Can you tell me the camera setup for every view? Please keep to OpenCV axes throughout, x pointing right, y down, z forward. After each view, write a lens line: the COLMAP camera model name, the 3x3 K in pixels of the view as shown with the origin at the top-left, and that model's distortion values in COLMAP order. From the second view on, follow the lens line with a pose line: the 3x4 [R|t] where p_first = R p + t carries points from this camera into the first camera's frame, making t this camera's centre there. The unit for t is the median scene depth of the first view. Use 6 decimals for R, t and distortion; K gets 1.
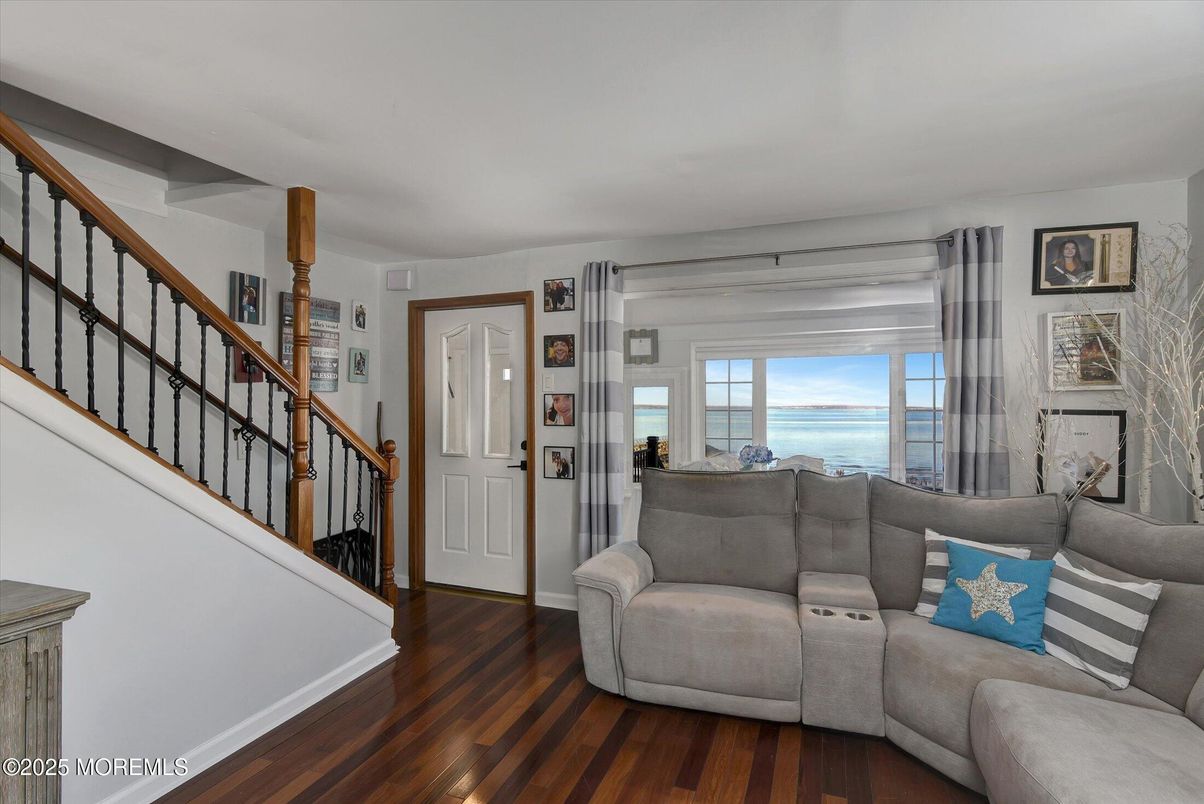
lens RADIAL K [[585.1, 0, 602.0], [0, 585.1, 402.0], [0, 0, 1]] dist [-0.001027, -0.000036]
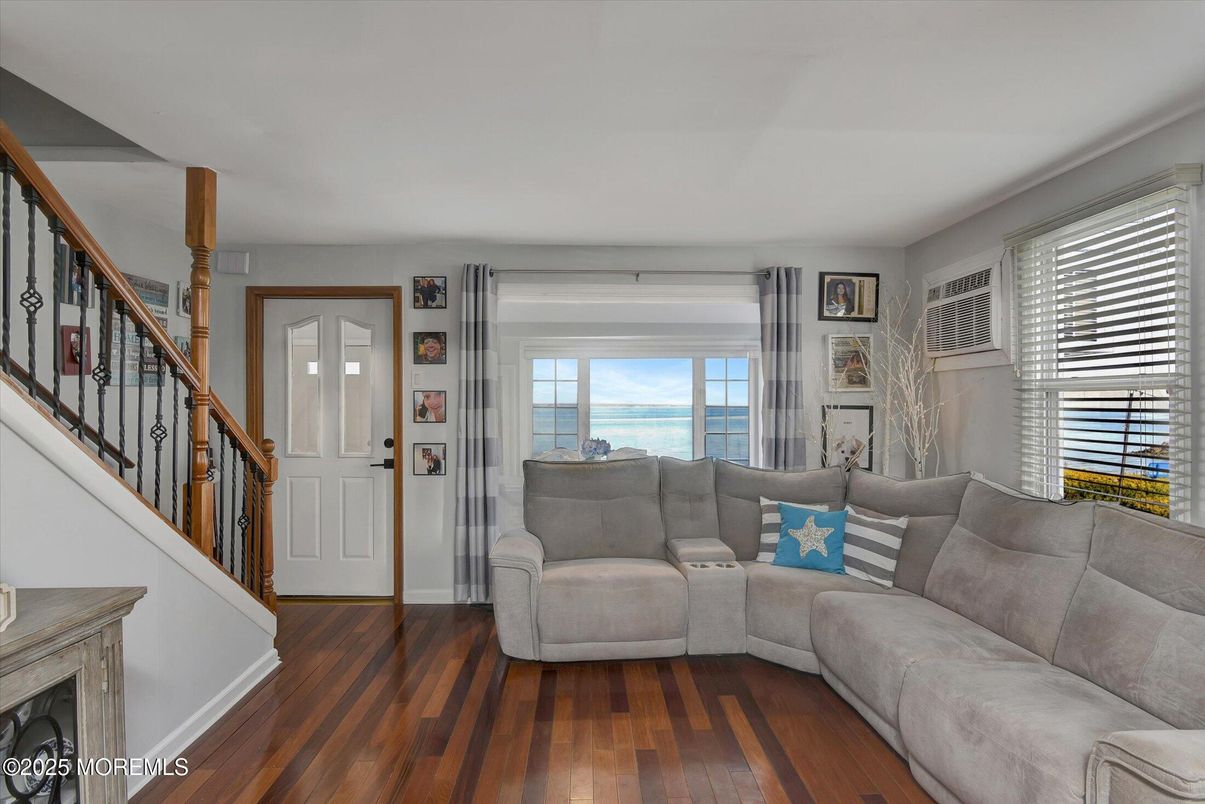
lens RADIAL K [[613.2, 0, 613.1], [0, 613.2, 393.4], [0, 0, 1]] dist [-0.034710, -0.000237]
pose [[0.924283, 0.005976, 0.381661, -0.242057], [-0.002465, 0.999950, -0.009689, 0.000153], [-0.381700, 0.008014, 0.924252, -0.120838]]
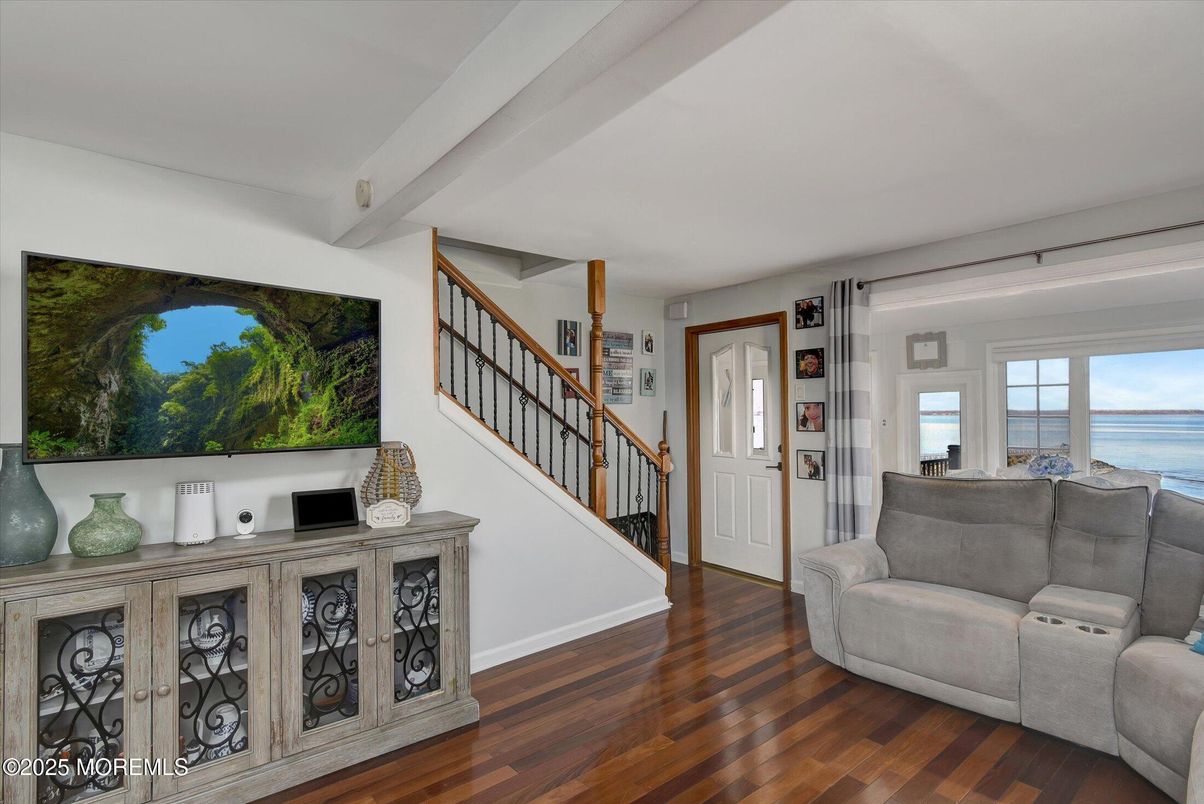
lens RADIAL K [[571.4, 0, 612.8], [0, 571.4, 408.5], [0, 0, 1]] dist [-0.003245, -0.000599]
pose [[0.875817, -0.010523, -0.482528, 0.159645], [0.010206, 0.999943, -0.003282, -0.003678], [0.482535, -0.002050, 0.875874, -0.163925]]
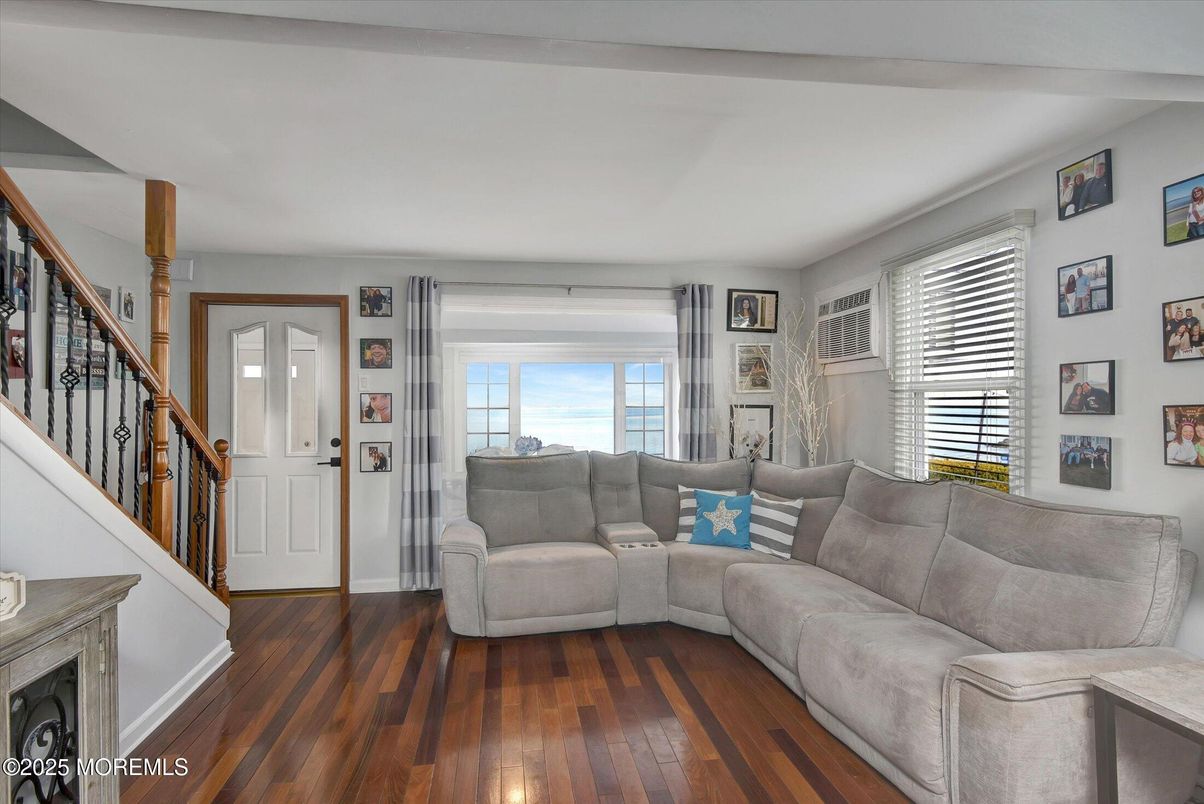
lens RADIAL K [[567.3, 0, 603.6], [0, 567.3, 397.7], [0, 0, 1]] dist [-0.002710, -0.000082]
pose [[0.874417, 0.000769, 0.485175, -0.282934], [0.001880, 0.999986, -0.004972, 0.000736], [-0.485172, 0.005260, 0.874403, -0.155999]]
